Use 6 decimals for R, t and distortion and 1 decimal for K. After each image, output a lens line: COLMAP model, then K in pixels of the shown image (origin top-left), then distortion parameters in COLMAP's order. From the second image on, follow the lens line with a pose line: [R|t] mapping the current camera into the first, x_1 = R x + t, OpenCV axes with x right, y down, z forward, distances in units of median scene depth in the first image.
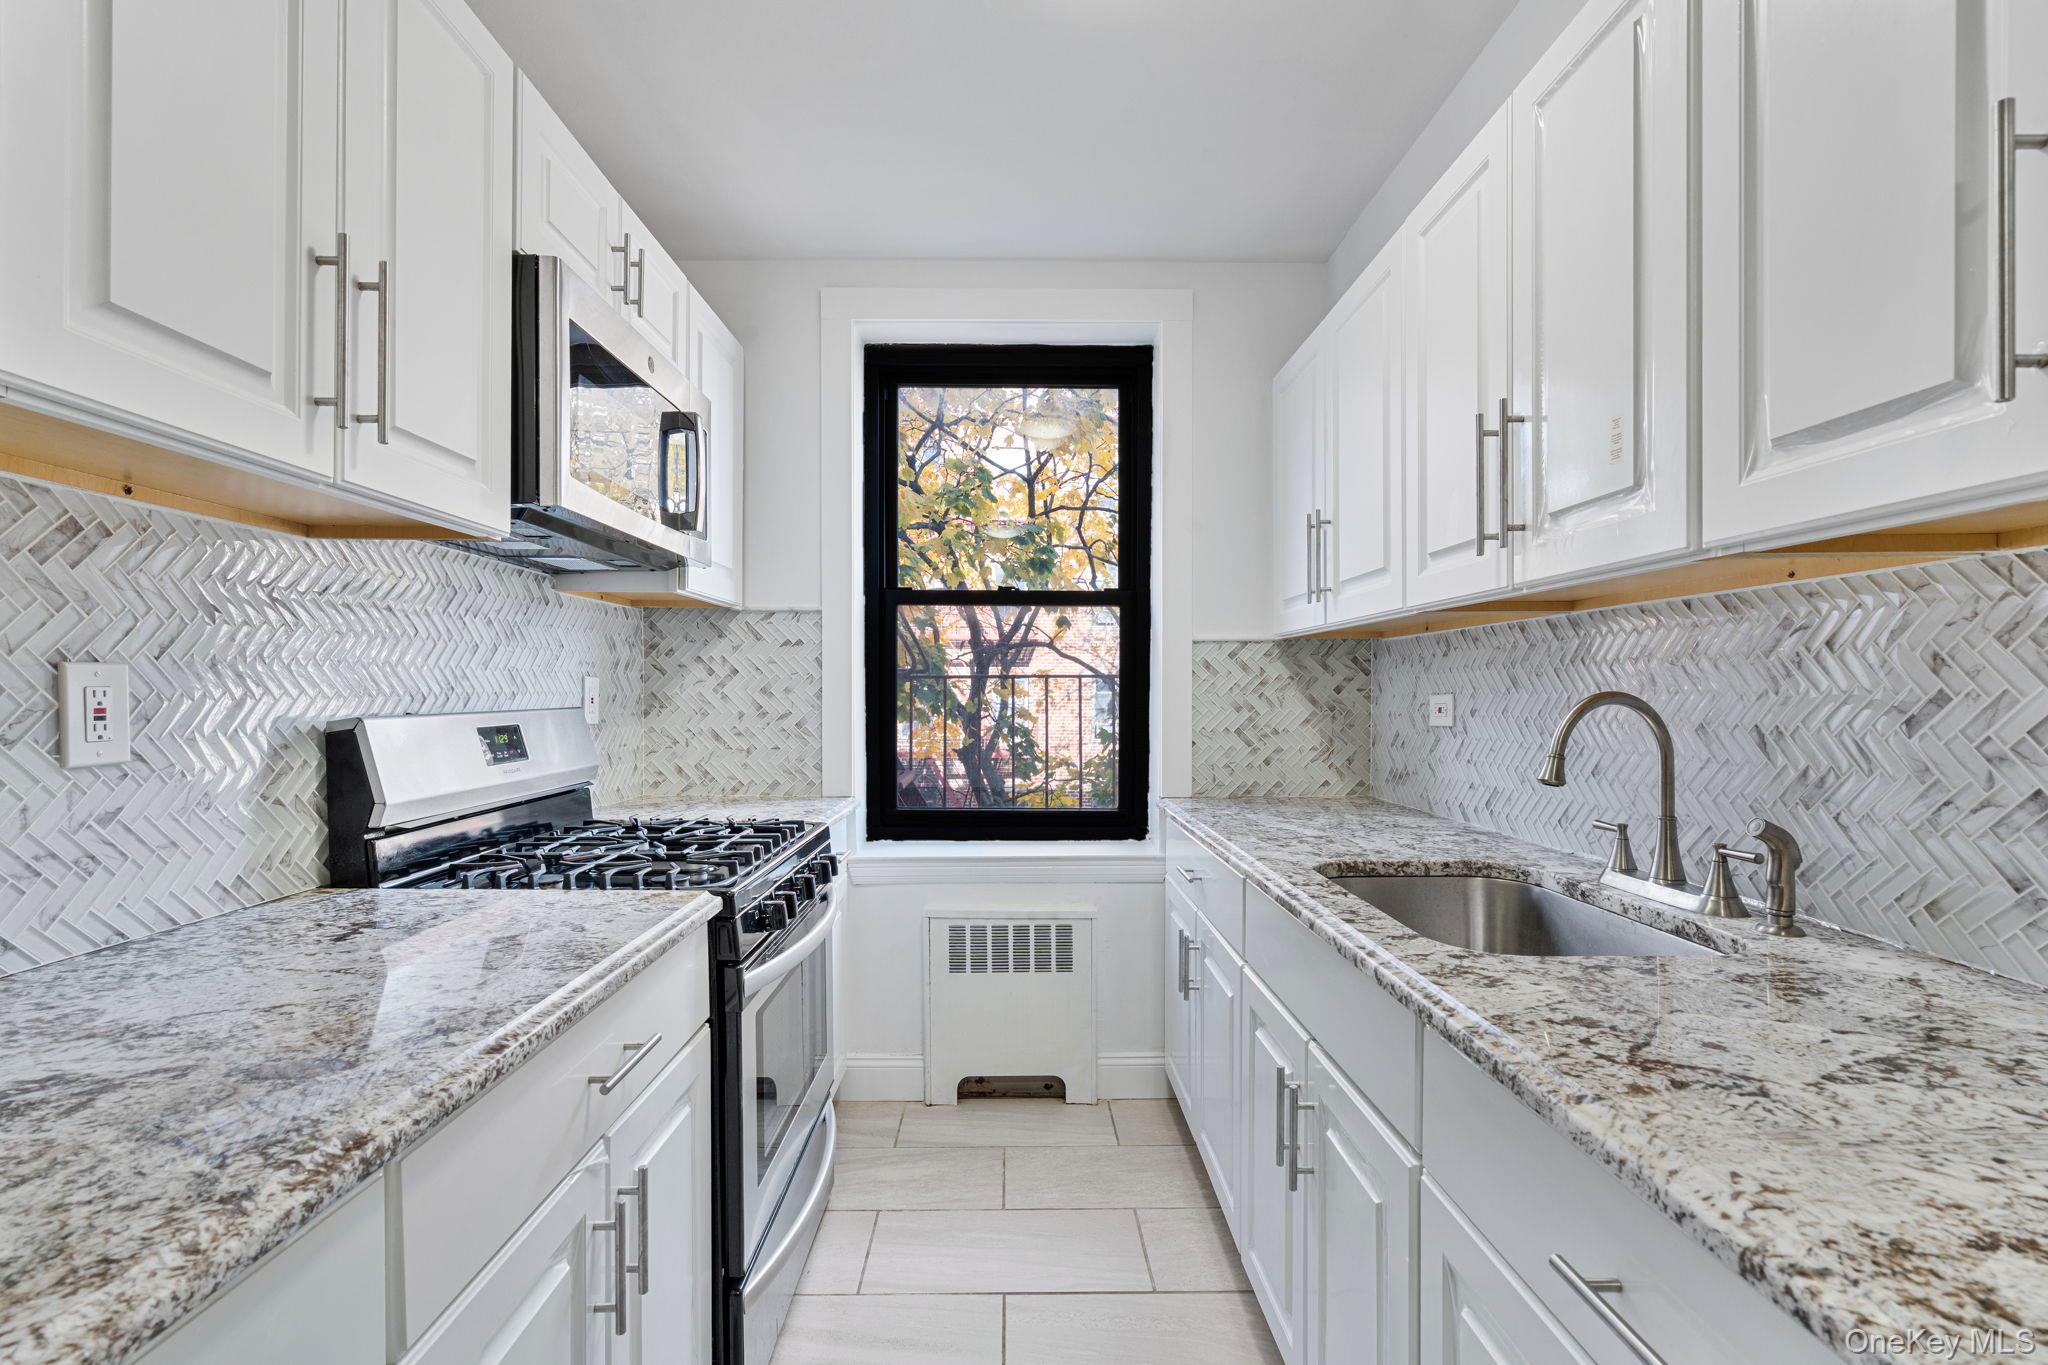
lens RADIAL K [[941.1, 0, 1029.1], [0, 941.1, 706.3], [0, 0, 1]] dist [-0.008715, 0.003215]
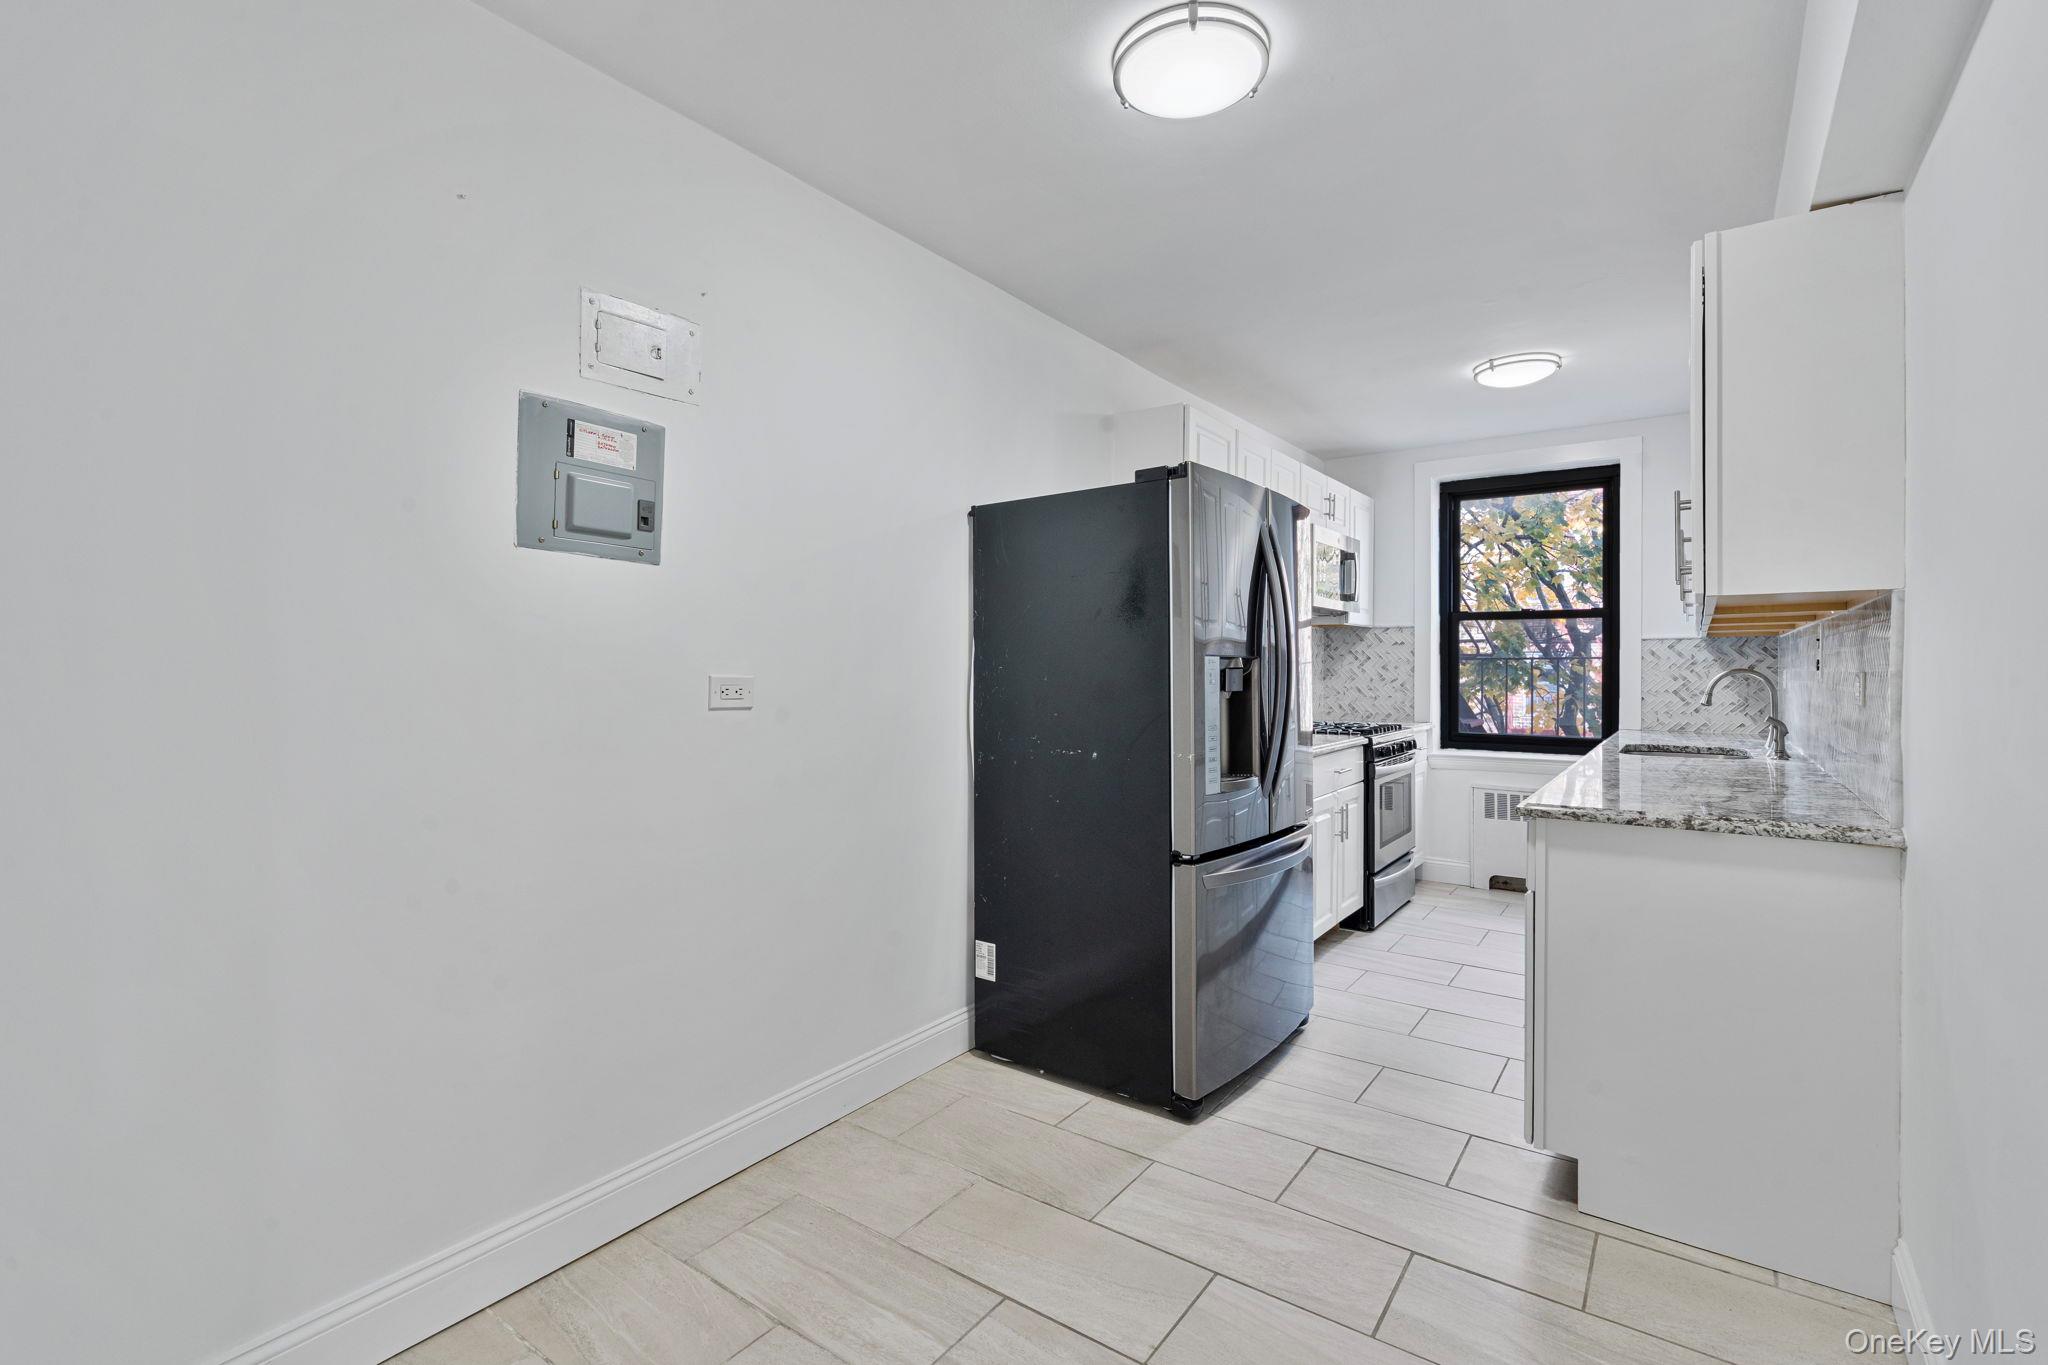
lens RADIAL K [[941.1, 0, 1006.7], [0, 941.1, 664.6], [0, 0, 1]] dist [-0.008715, 0.003215]
pose [[0.793104, -0.000664, -0.609085, 0.418395], [-0.010546, 0.999835, -0.014823, 0.021147], [0.608994, 0.018180, 0.792966, -1.497287]]
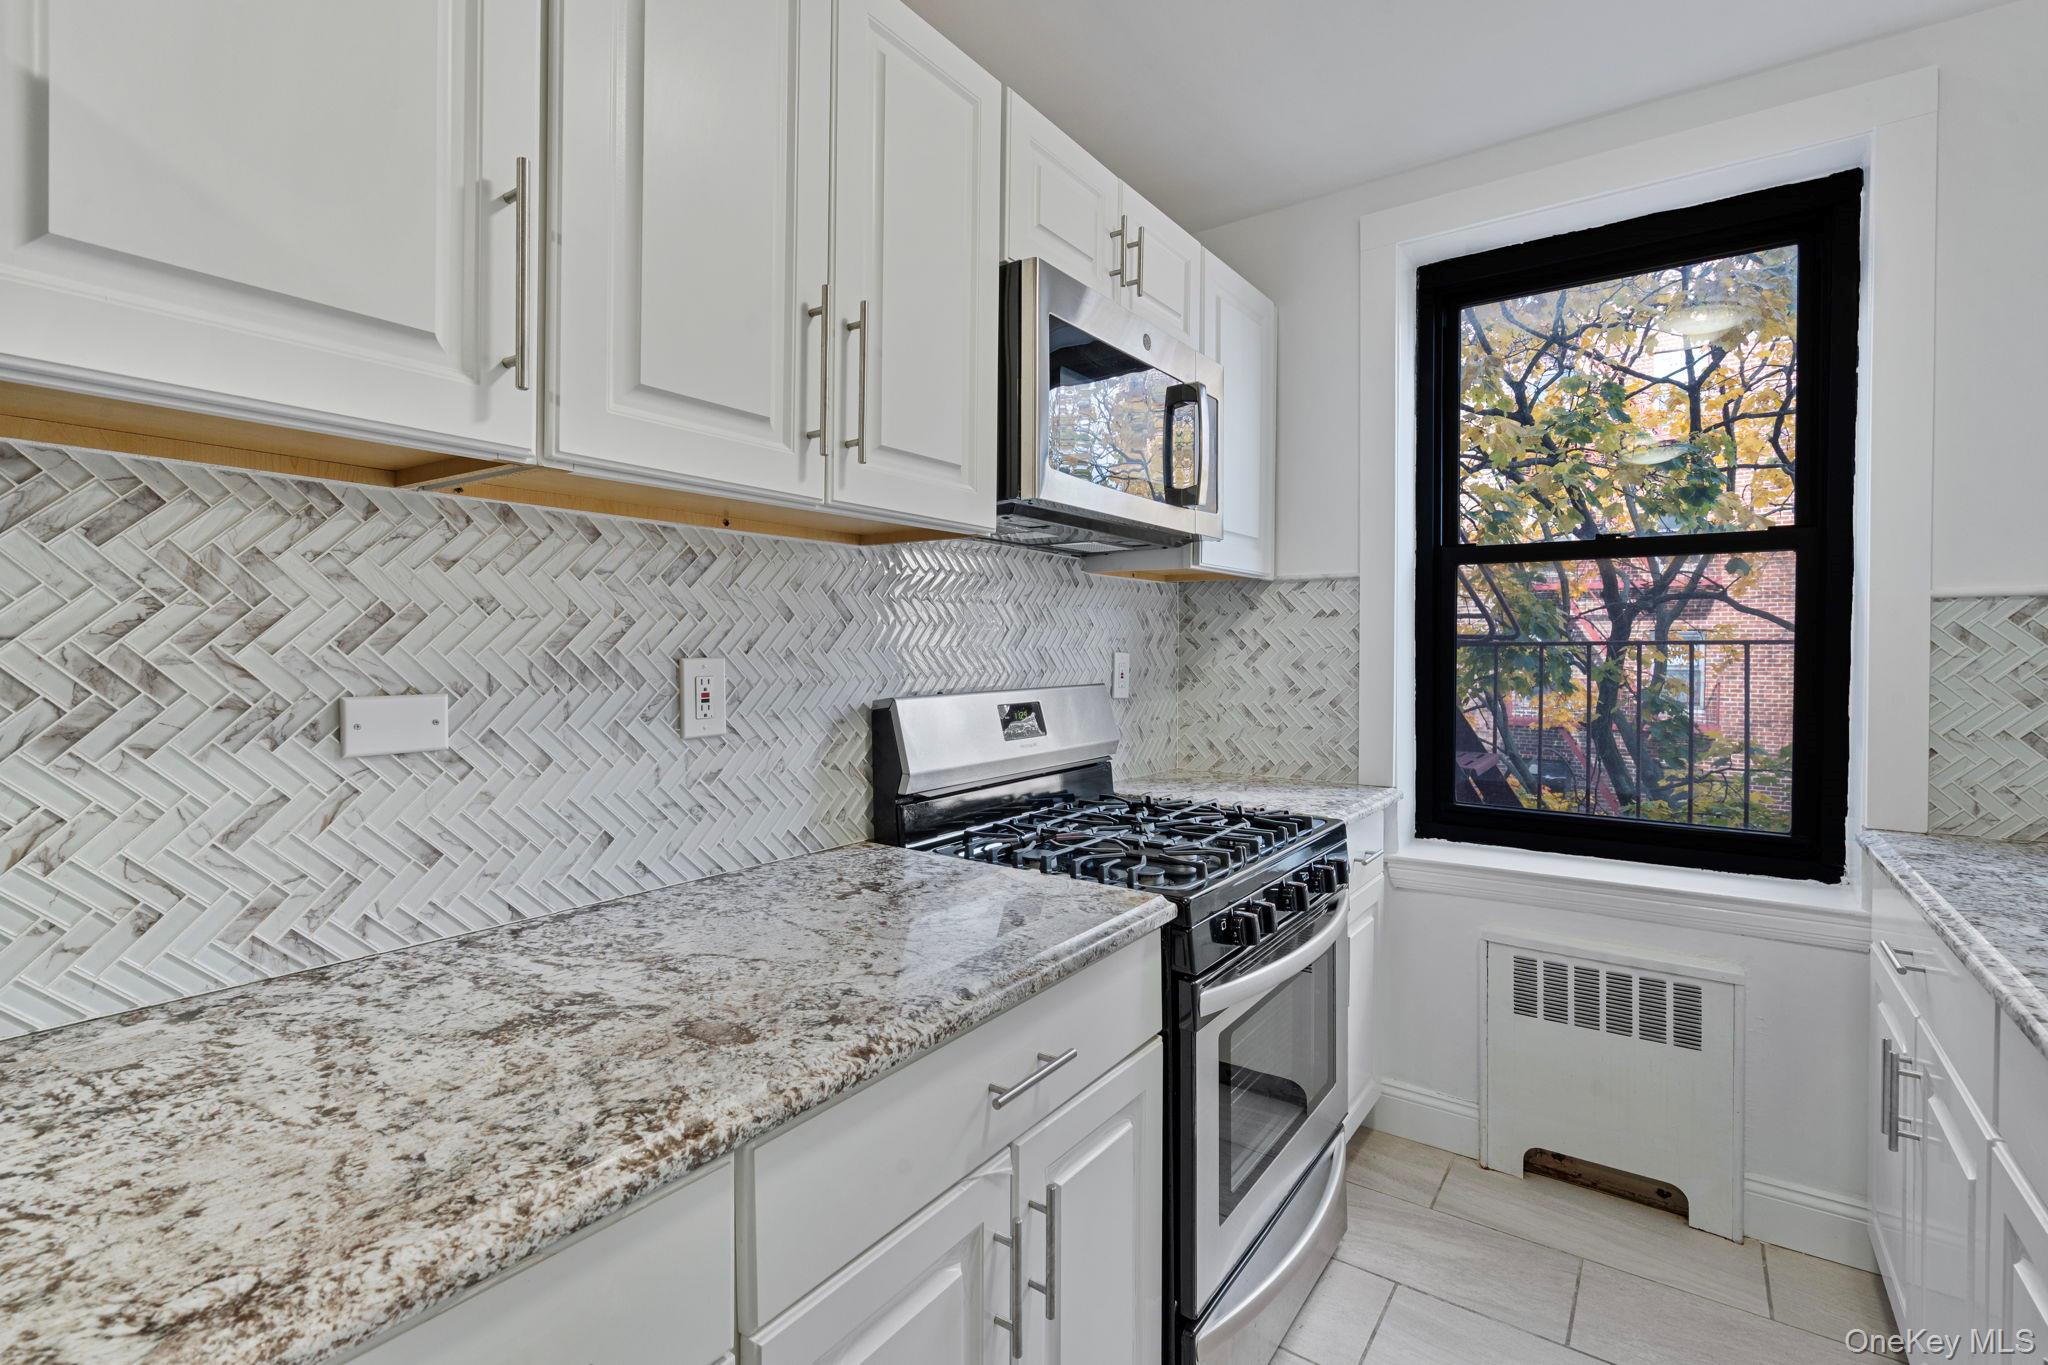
lens RADIAL K [[941.1, 0, 1009.4], [0, 941.1, 661.7], [0, 0, 1]] dist [-0.008715, 0.003215]
pose [[0.798828, 0.008440, -0.601500, 0.073237], [-0.009254, 0.999956, 0.001741, -0.027013], [0.601488, 0.004175, 0.798871, 0.119441]]
